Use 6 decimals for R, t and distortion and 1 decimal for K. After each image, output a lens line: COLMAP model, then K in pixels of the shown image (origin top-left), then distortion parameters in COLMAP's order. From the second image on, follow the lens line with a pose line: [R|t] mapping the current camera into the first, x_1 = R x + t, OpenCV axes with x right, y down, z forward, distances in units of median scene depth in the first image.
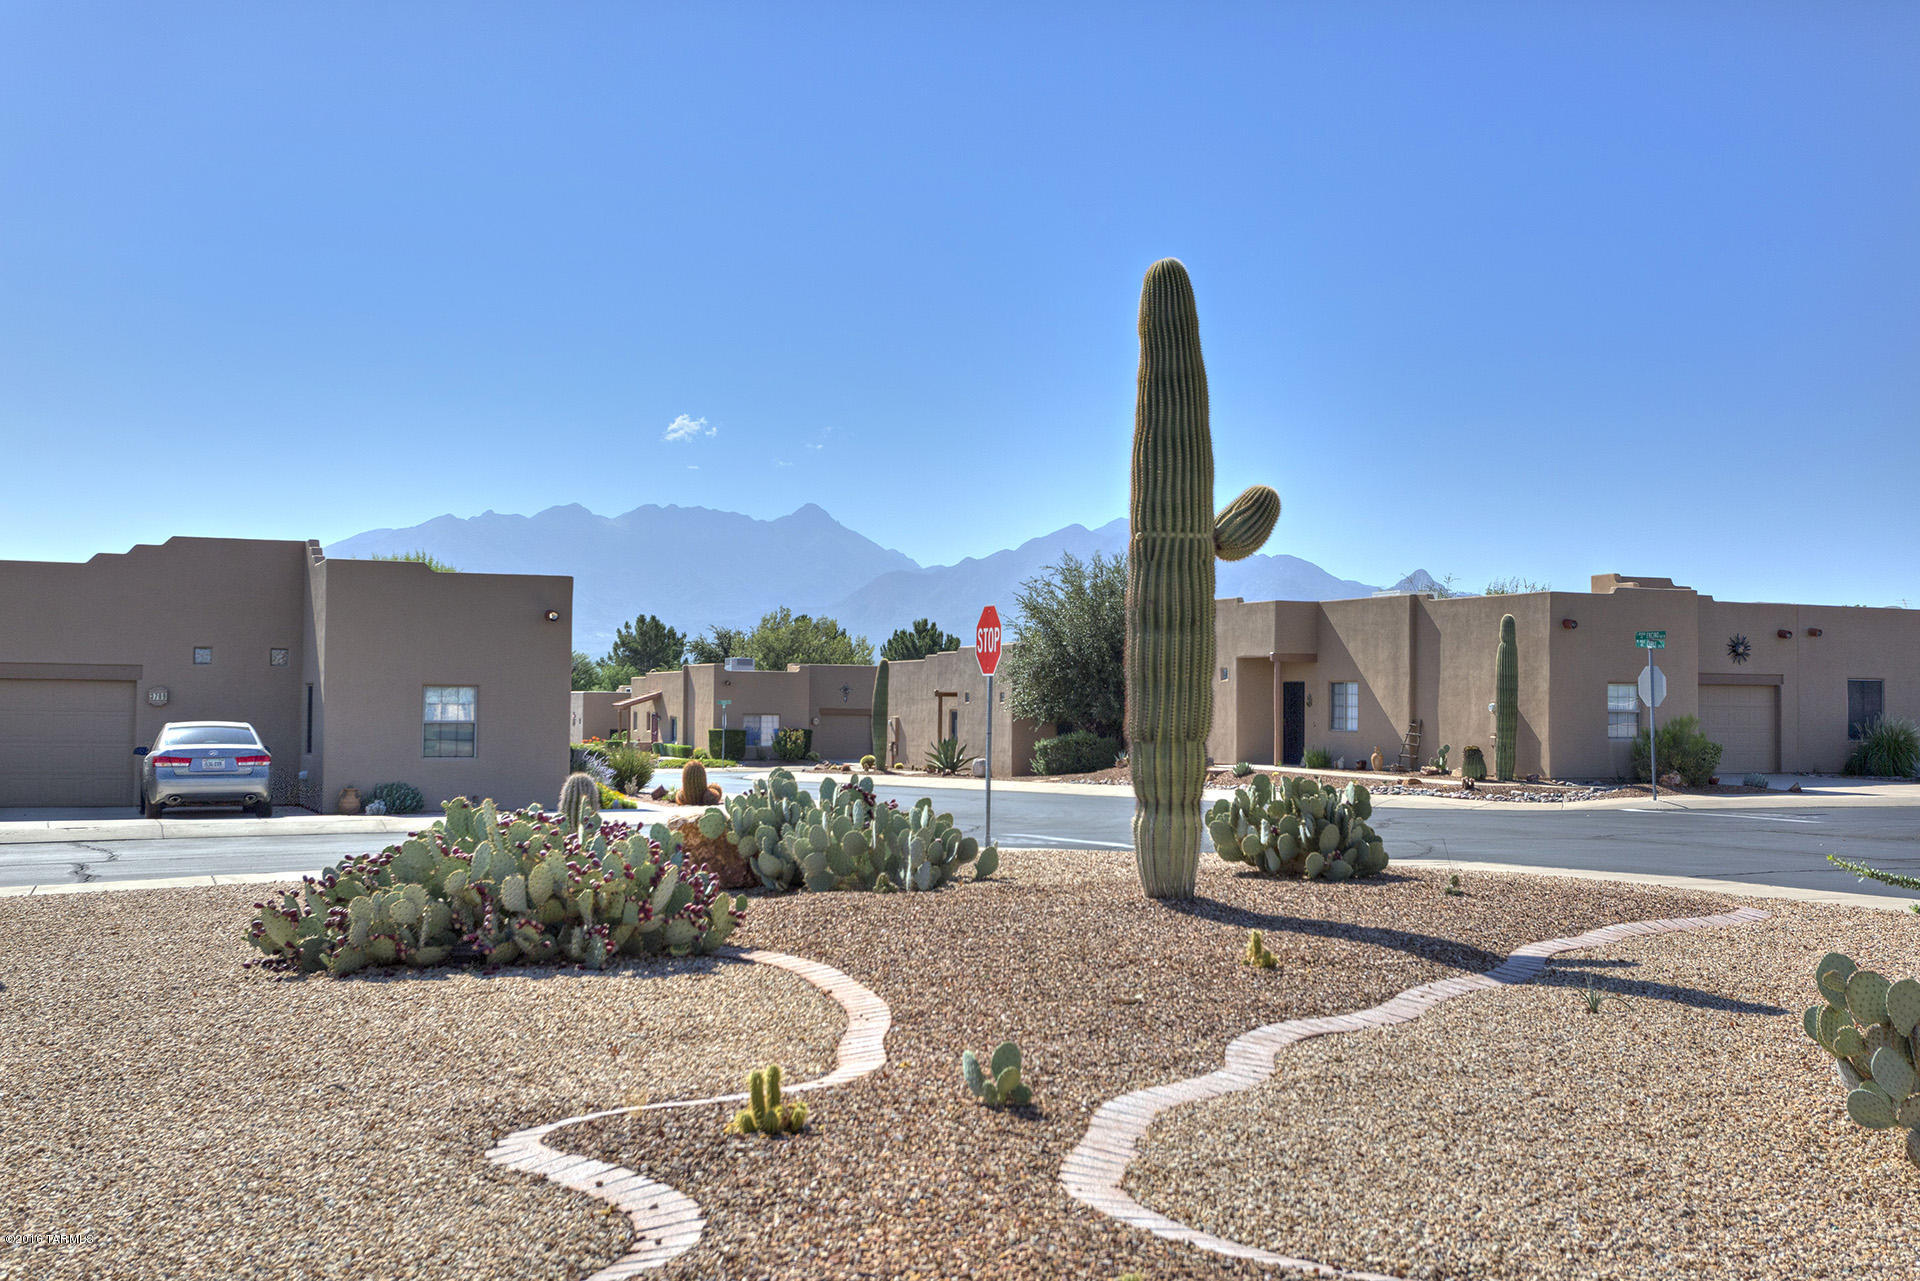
lens RADIAL K [[2094.4, 0, 955.3], [0, 2094.4, 643.7], [0, 0, 1]] dist [0.012262, 0.000000]
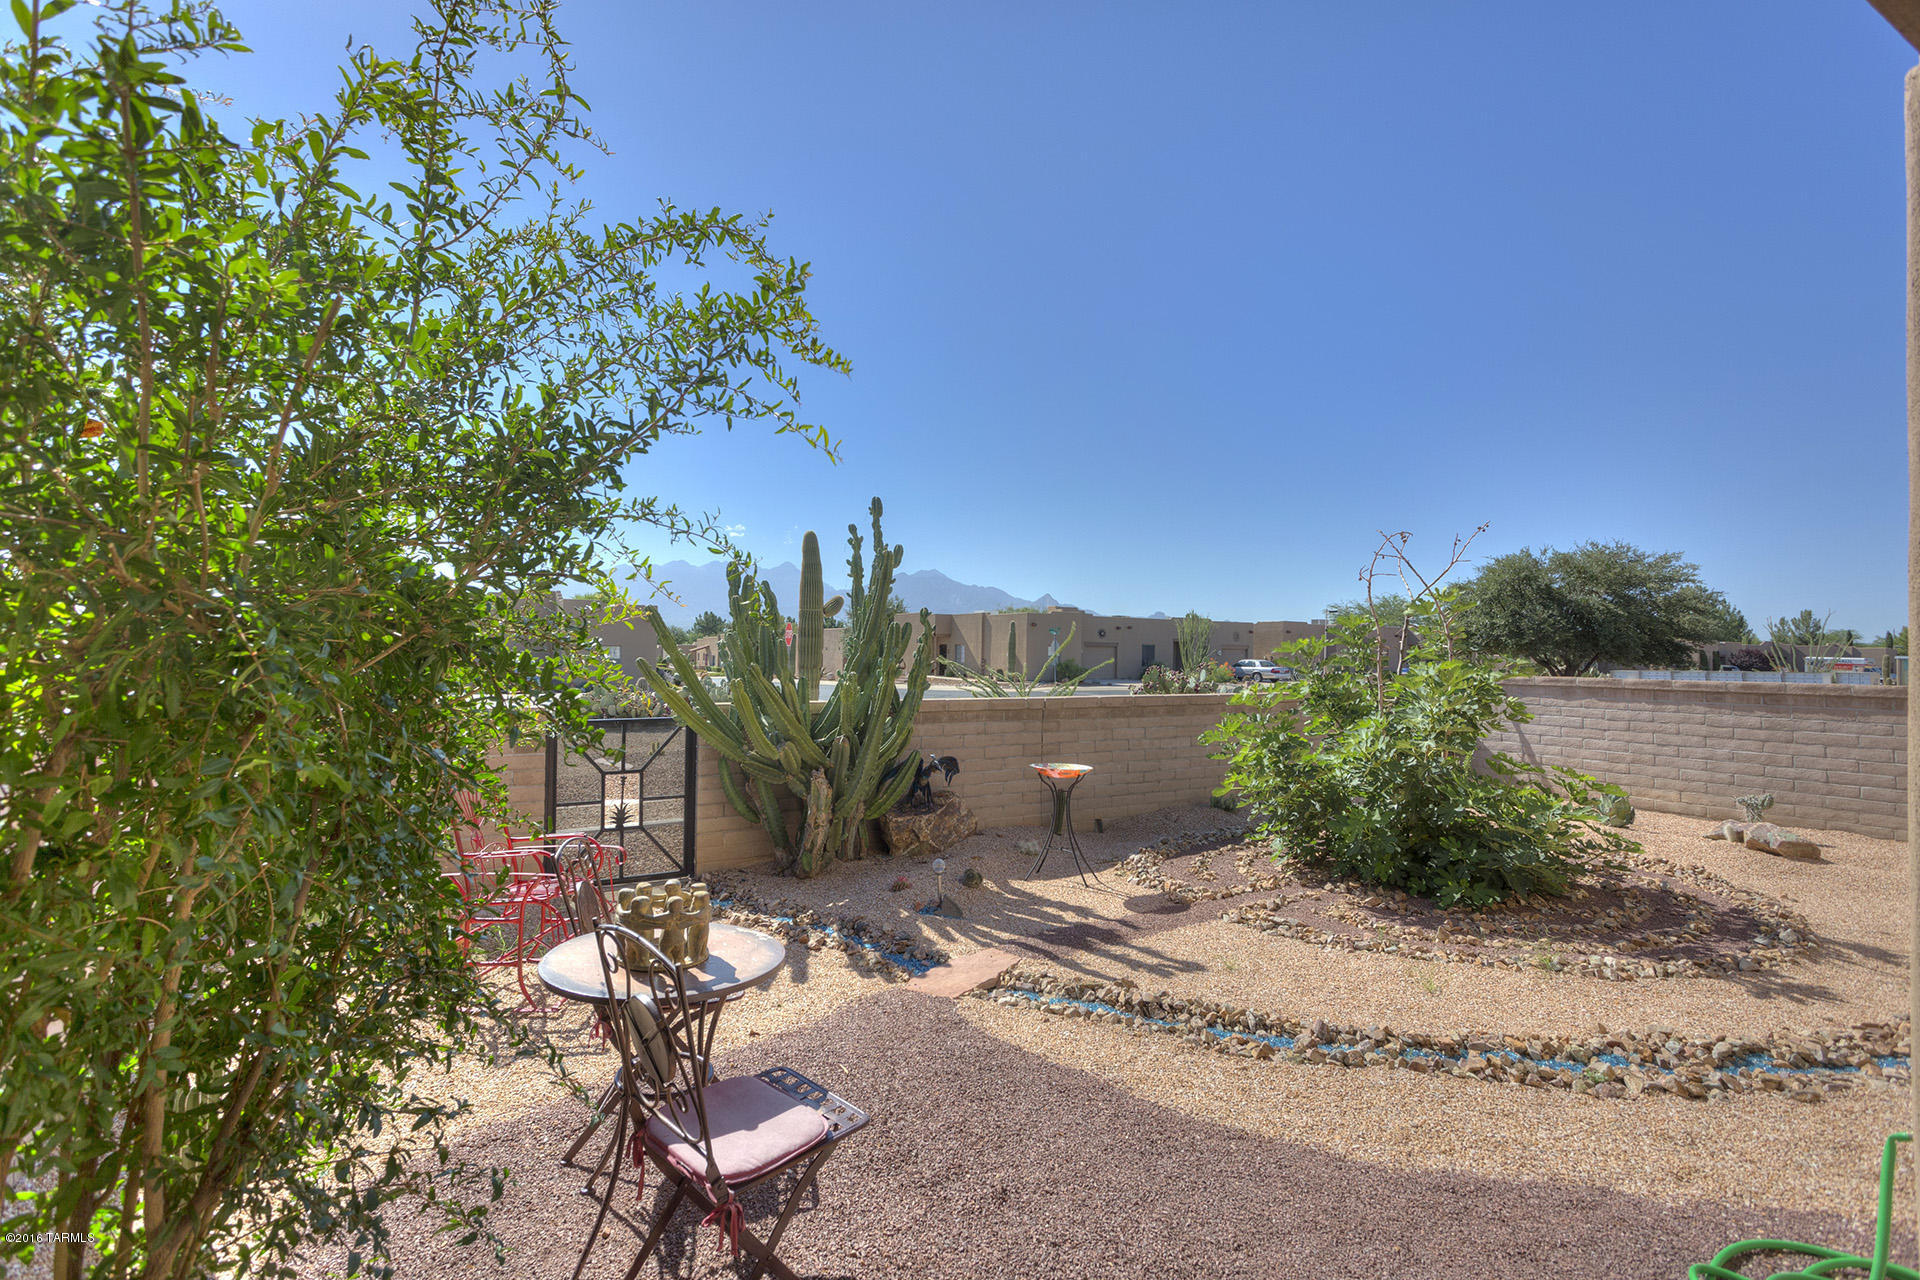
lens RADIAL K [[895.7, 0, 962.1], [0, 895.7, 643.1], [0, 0, 1]] dist [0.008958, -0.001215]
pose [[0.992313, 0.005563, 0.123627, 0.046542], [-0.008257, 0.999739, 0.021291, -0.008310], [-0.123476, -0.022148, 0.992100, -0.144151]]
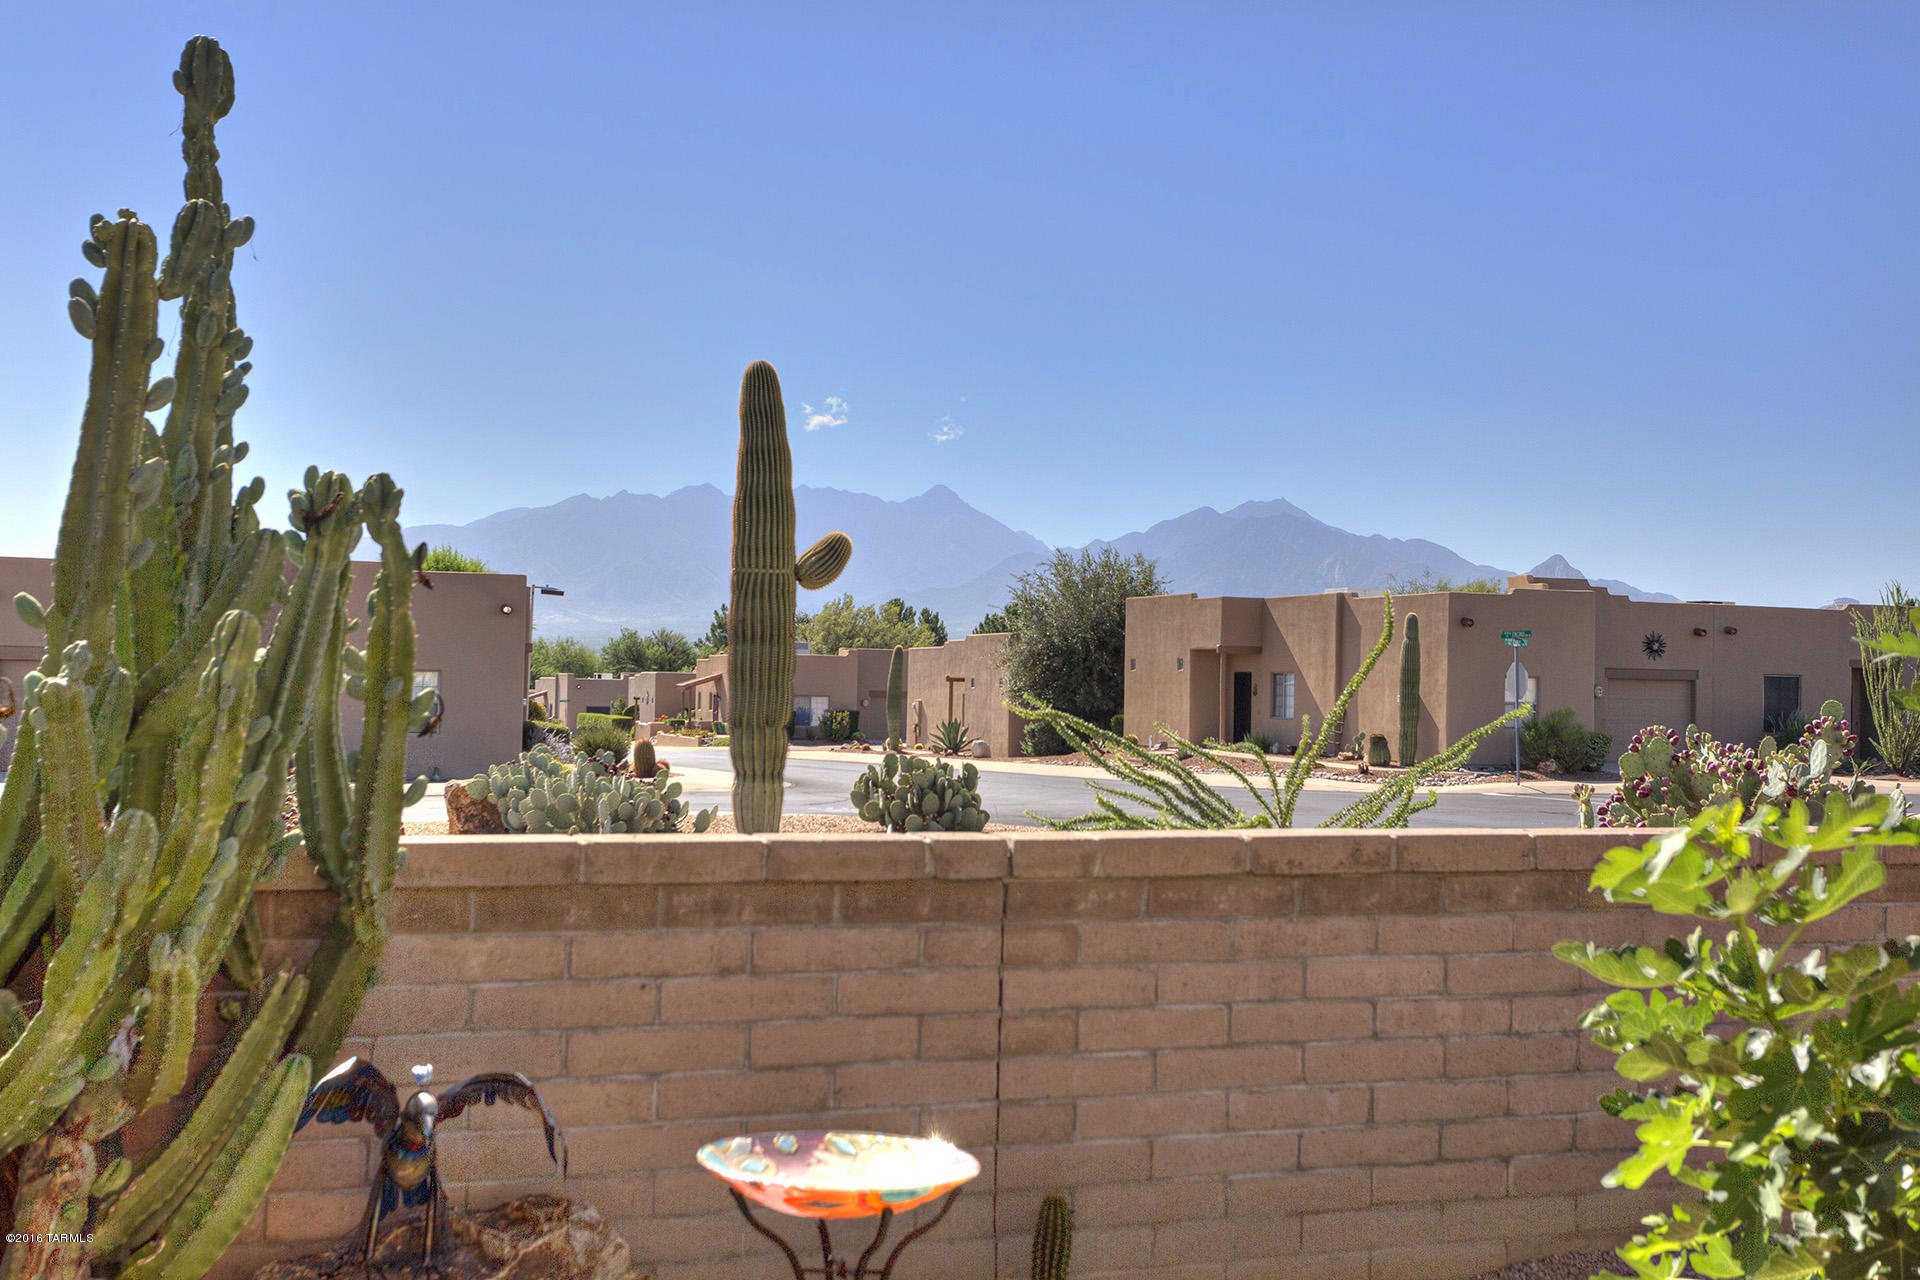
lens RADIAL K [[2094.4, 0, 970.3], [0, 2094.4, 639.3], [0, 0, 1]] dist [0.012262, 0.000000]
pose [[0.998438, 0.009486, -0.055054, 0.084851], [-0.009116, 0.999934, 0.006958, -0.005151], [0.055117, -0.006446, 0.998459, -0.084922]]
